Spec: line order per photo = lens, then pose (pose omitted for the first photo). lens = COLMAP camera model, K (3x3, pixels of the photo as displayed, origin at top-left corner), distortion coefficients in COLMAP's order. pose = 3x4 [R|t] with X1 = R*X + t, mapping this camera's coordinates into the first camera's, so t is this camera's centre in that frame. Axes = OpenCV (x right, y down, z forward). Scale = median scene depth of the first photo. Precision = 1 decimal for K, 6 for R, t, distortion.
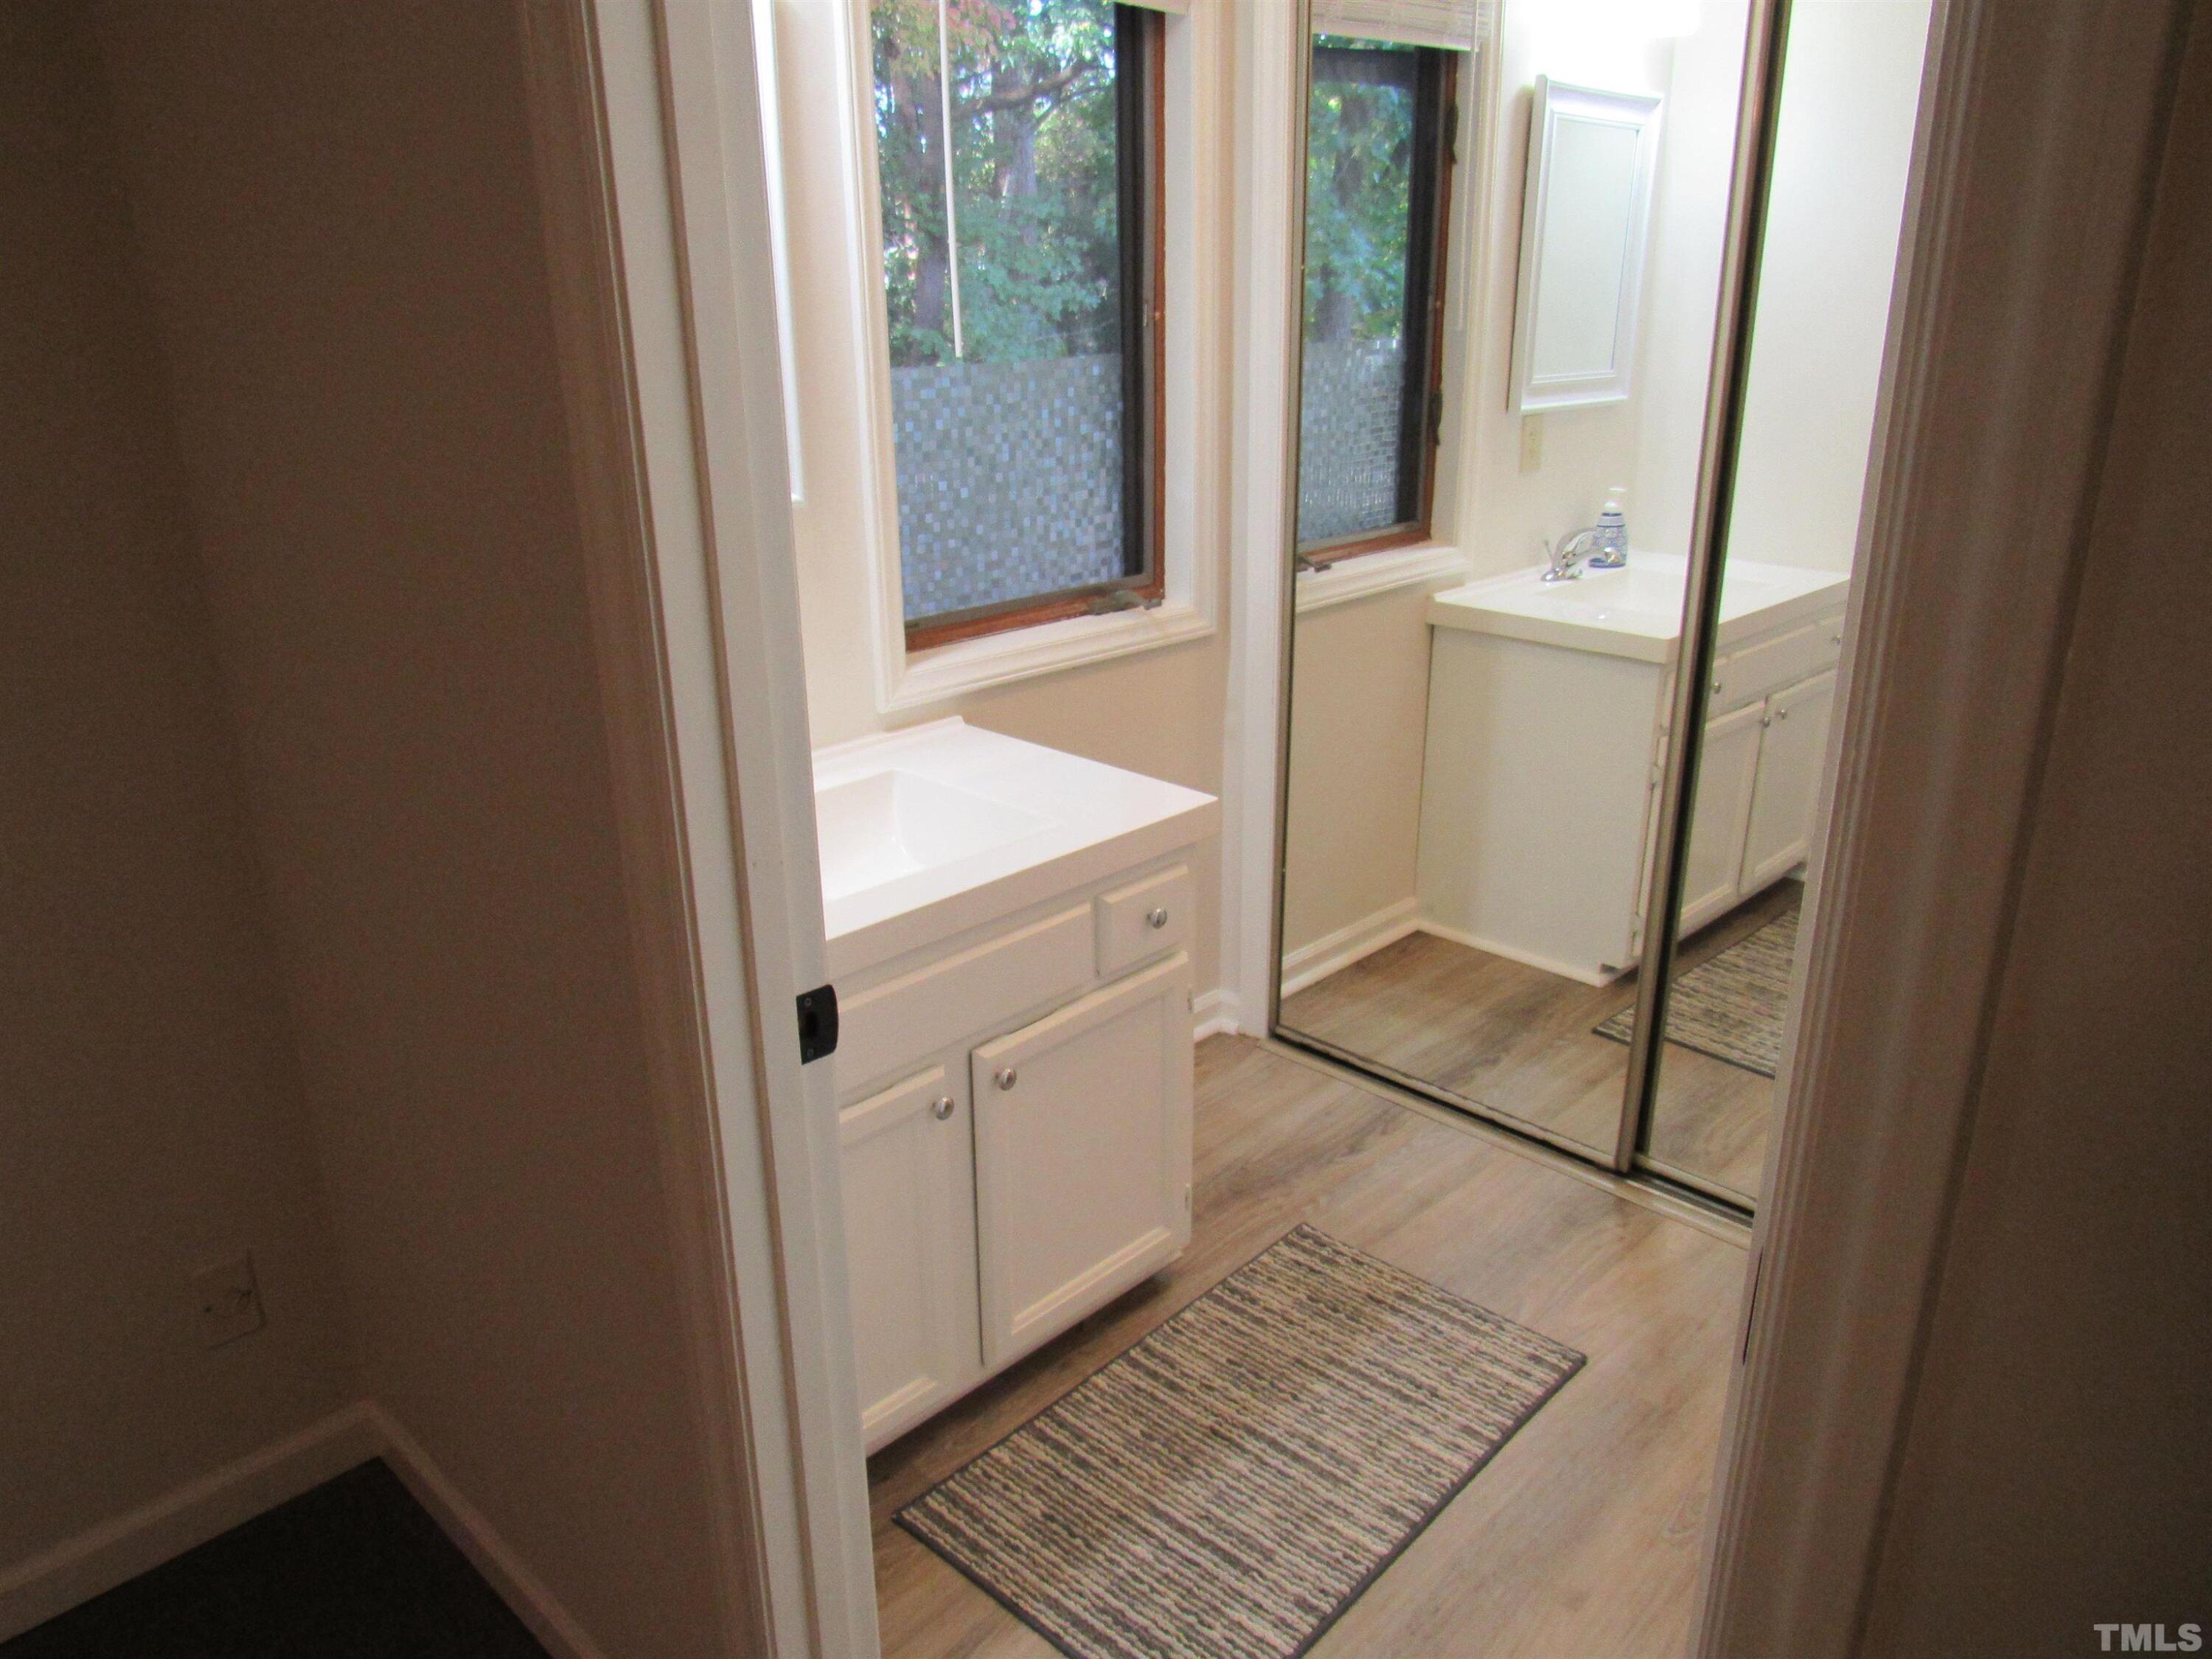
lens RADIAL K [[1561.7, 0, 1106.0], [0, 1561.7, 829.5], [0, 0, 1]] dist [-0.037339, -0.000097]
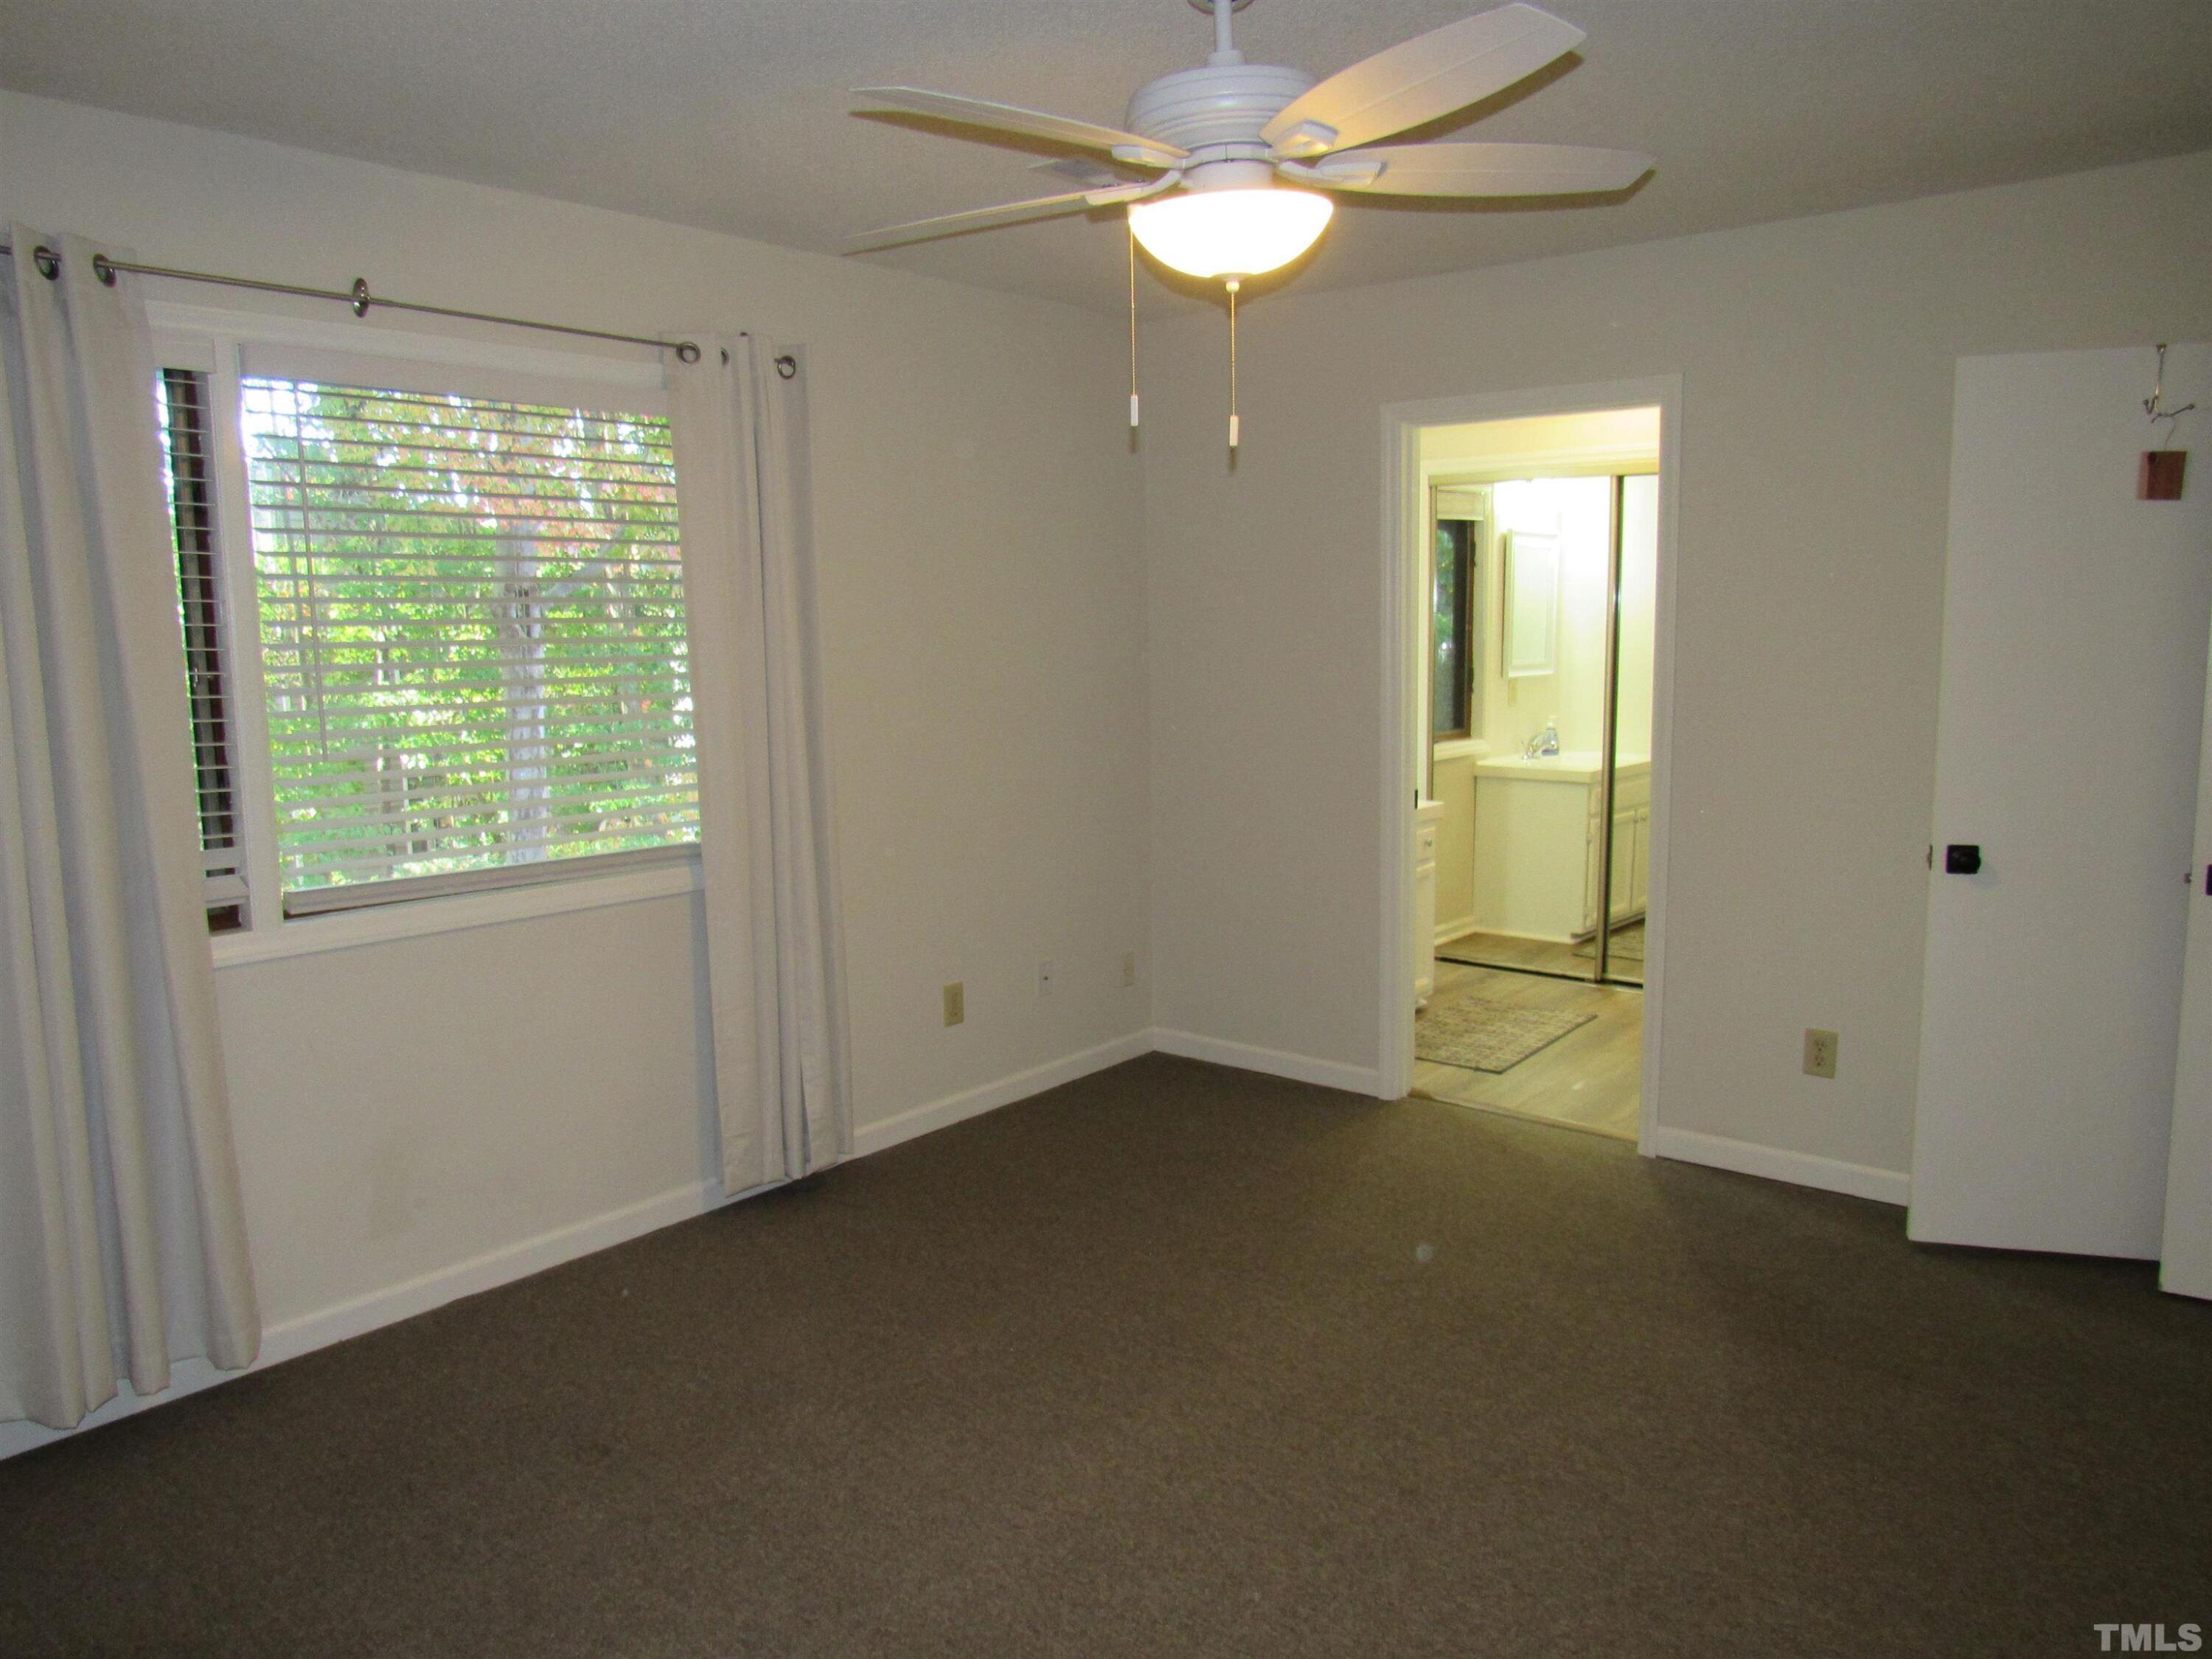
lens RADIAL K [[1561.7, 0, 1106.0], [0, 1561.7, 829.5], [0, 0, 1]] dist [-0.037339, -0.000097]
pose [[0.996258, -0.016165, 0.084900, -0.473566], [0.033545, 0.977663, -0.207483, 0.363924], [-0.079650, 0.209555, 0.974547, -0.999437]]
